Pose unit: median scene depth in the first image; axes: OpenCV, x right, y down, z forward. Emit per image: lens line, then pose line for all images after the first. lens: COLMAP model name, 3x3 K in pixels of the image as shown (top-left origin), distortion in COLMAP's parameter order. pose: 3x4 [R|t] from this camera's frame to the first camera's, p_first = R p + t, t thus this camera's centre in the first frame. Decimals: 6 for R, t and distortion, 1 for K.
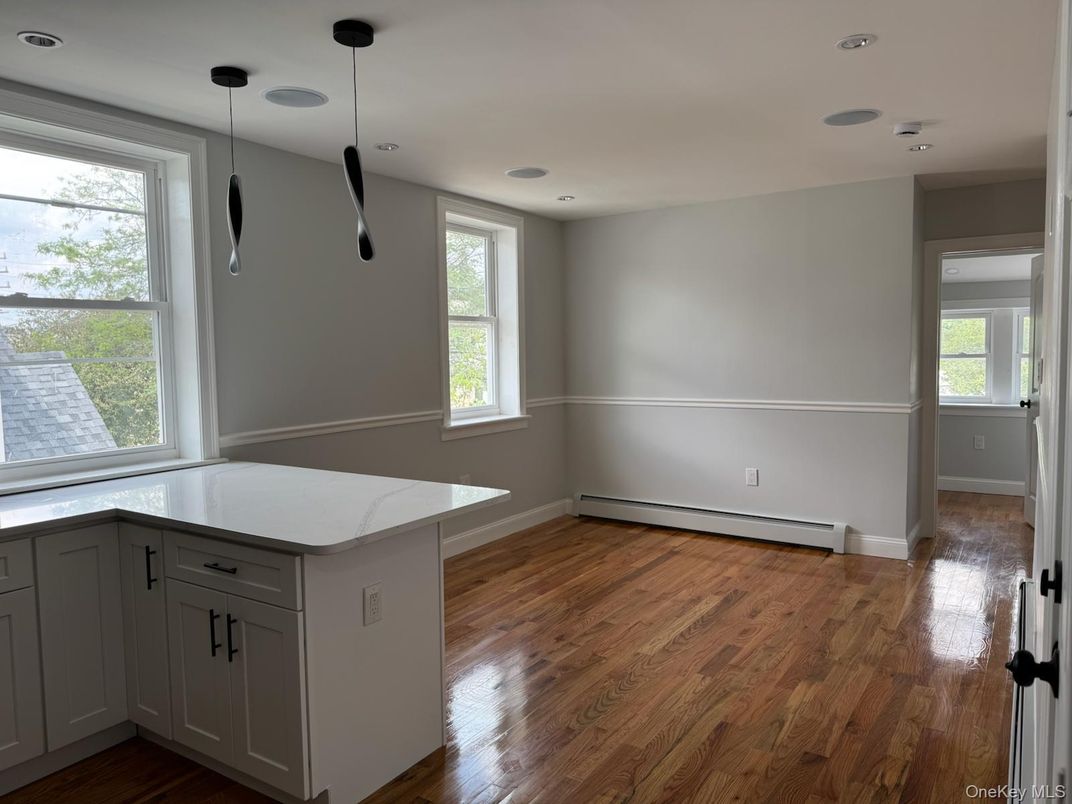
lens RADIAL K [[763.8, 0, 532.0], [0, 763.8, 408.4], [0, 0, 1]] dist [0.029174, -0.006211]
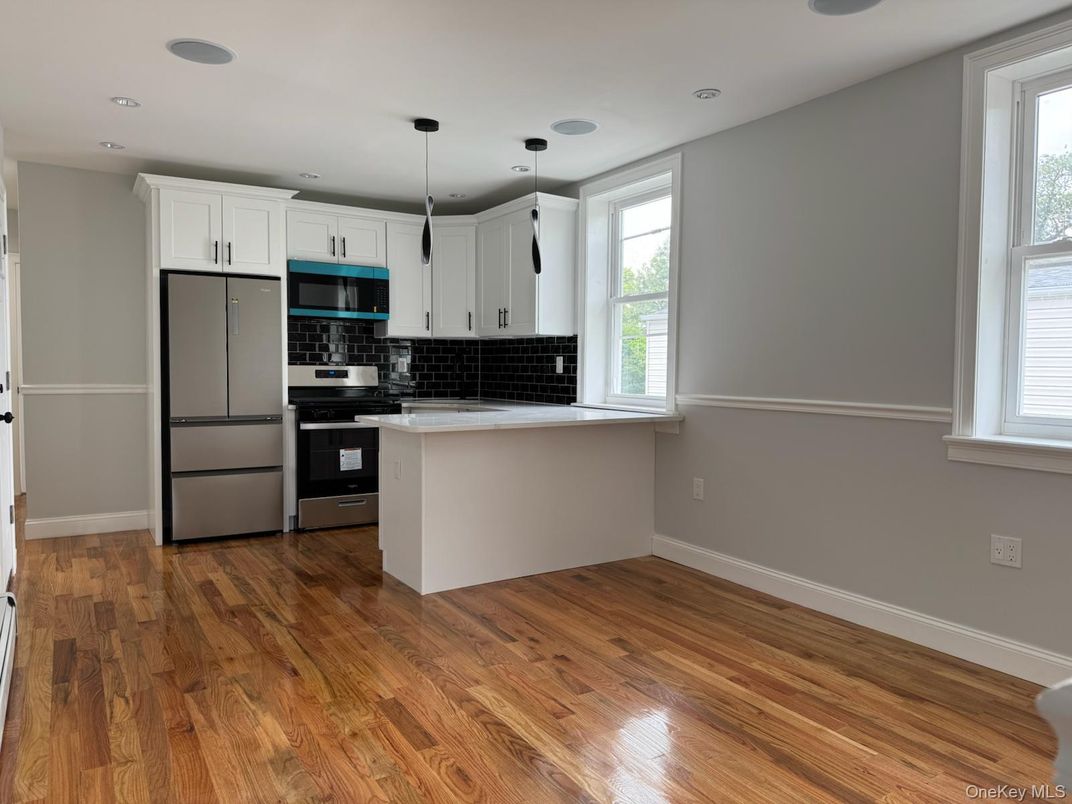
lens RADIAL K [[763.8, 0, 532.2], [0, 763.8, 392.7], [0, 0, 1]] dist [0.029174, -0.006211]
pose [[-0.422843, 0.048719, -0.904893, 0.797146], [-0.075114, 0.993233, 0.088575, -0.054884], [0.903085, 0.105423, -0.416322, 1.307941]]
